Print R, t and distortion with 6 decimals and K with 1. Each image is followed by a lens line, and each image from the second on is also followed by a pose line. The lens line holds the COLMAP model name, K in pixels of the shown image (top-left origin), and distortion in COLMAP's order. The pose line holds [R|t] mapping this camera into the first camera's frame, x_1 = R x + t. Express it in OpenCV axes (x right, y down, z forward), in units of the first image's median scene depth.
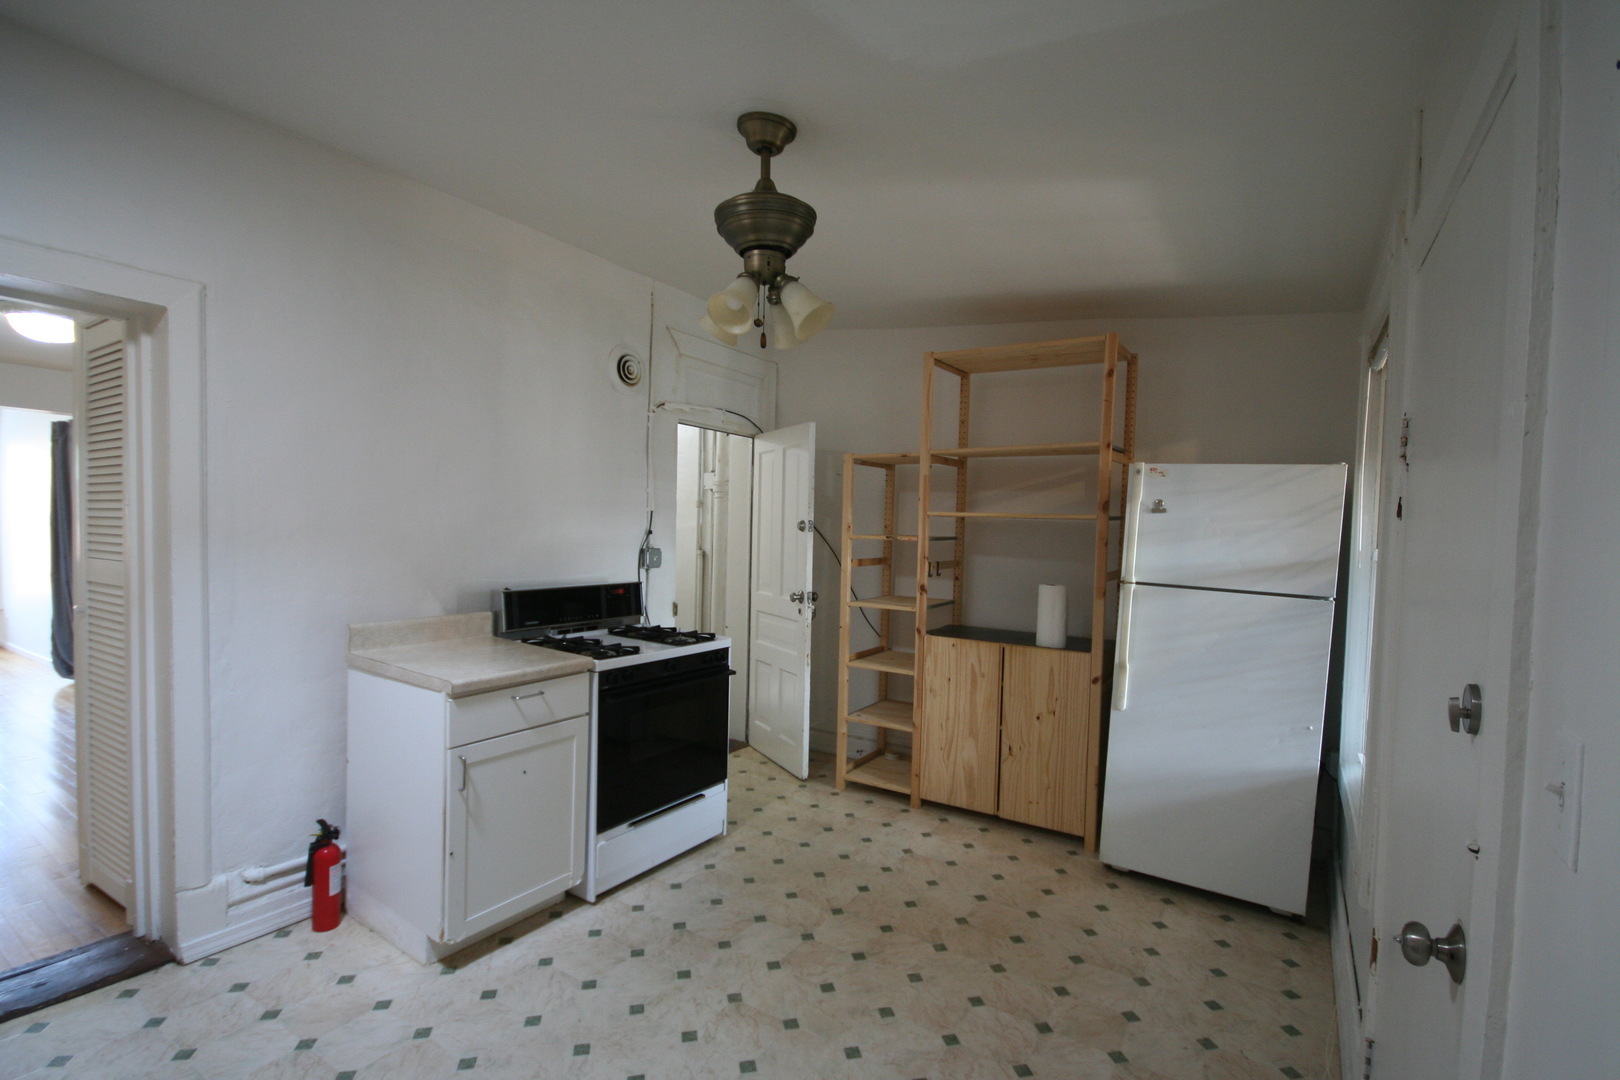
lens RADIAL K [[752.6, 0, 815.0], [0, 752.6, 563.3], [0, 0, 1]] dist [0.004650, -0.008889]
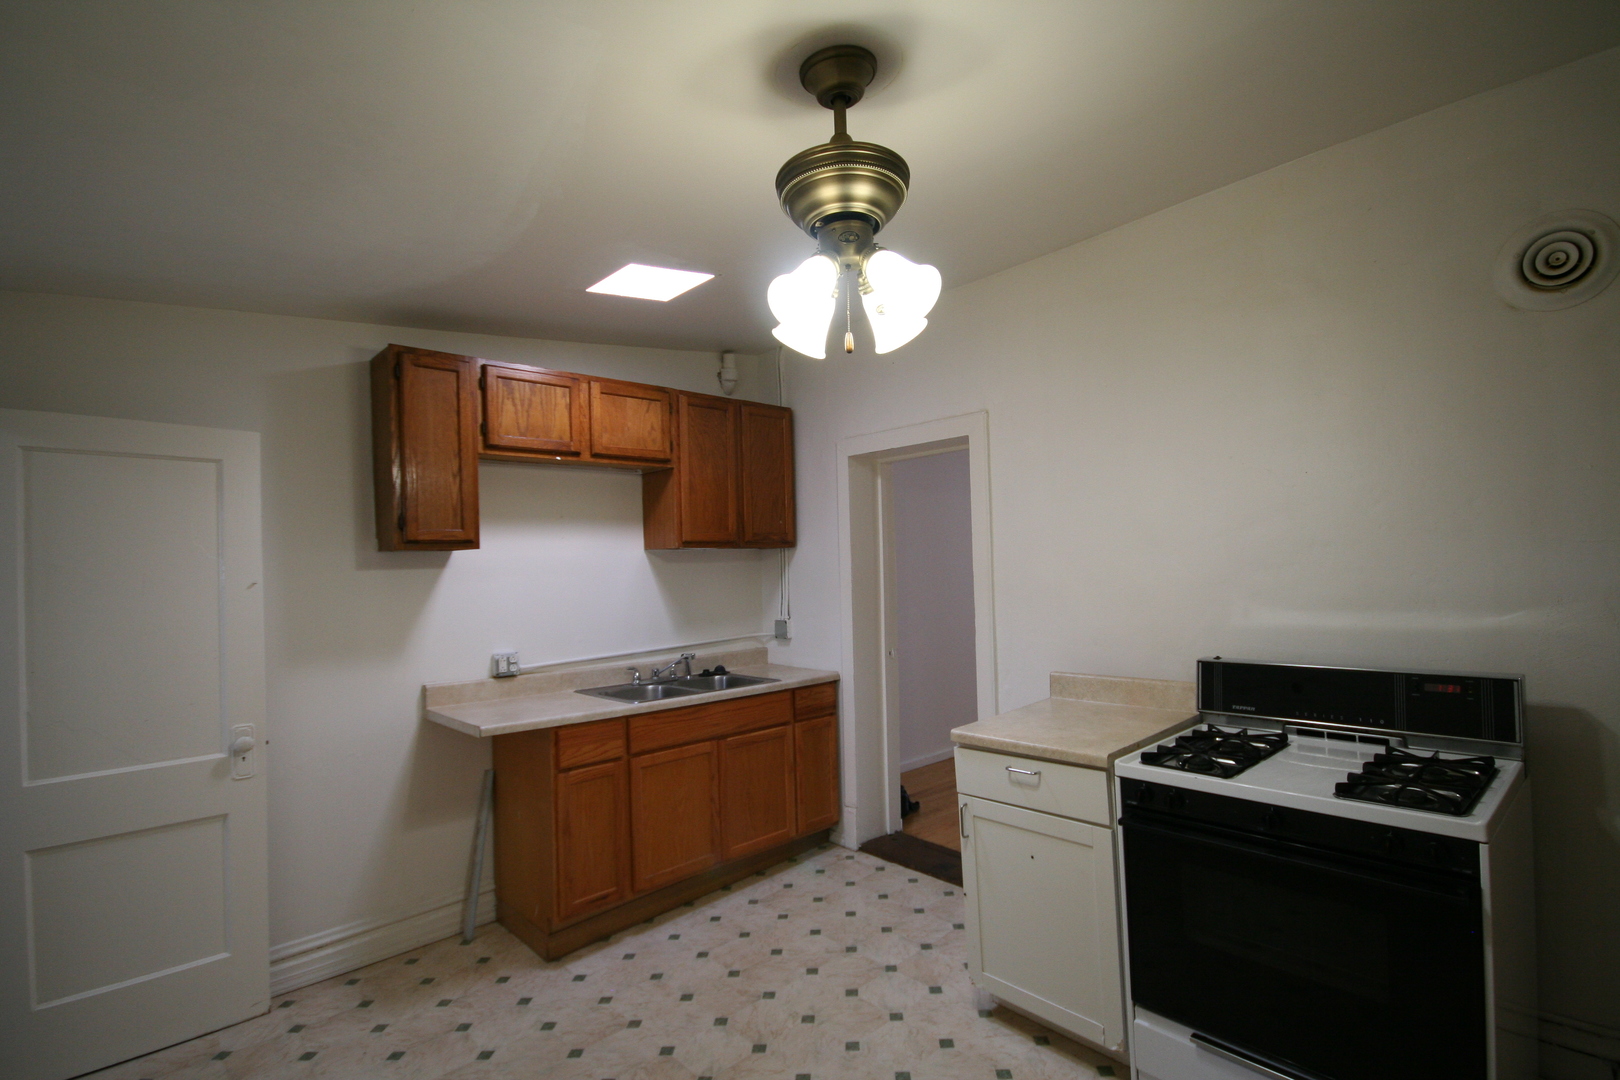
lens RADIAL K [[752.6, 0, 815.0], [0, 752.6, 563.3], [0, 0, 1]] dist [0.004650, -0.008889]
pose [[-0.268512, -0.025778, -0.962931, 0.562565], [-0.014334, 0.999638, -0.022763, -0.048996], [0.963170, 0.007691, -0.268784, 0.999175]]
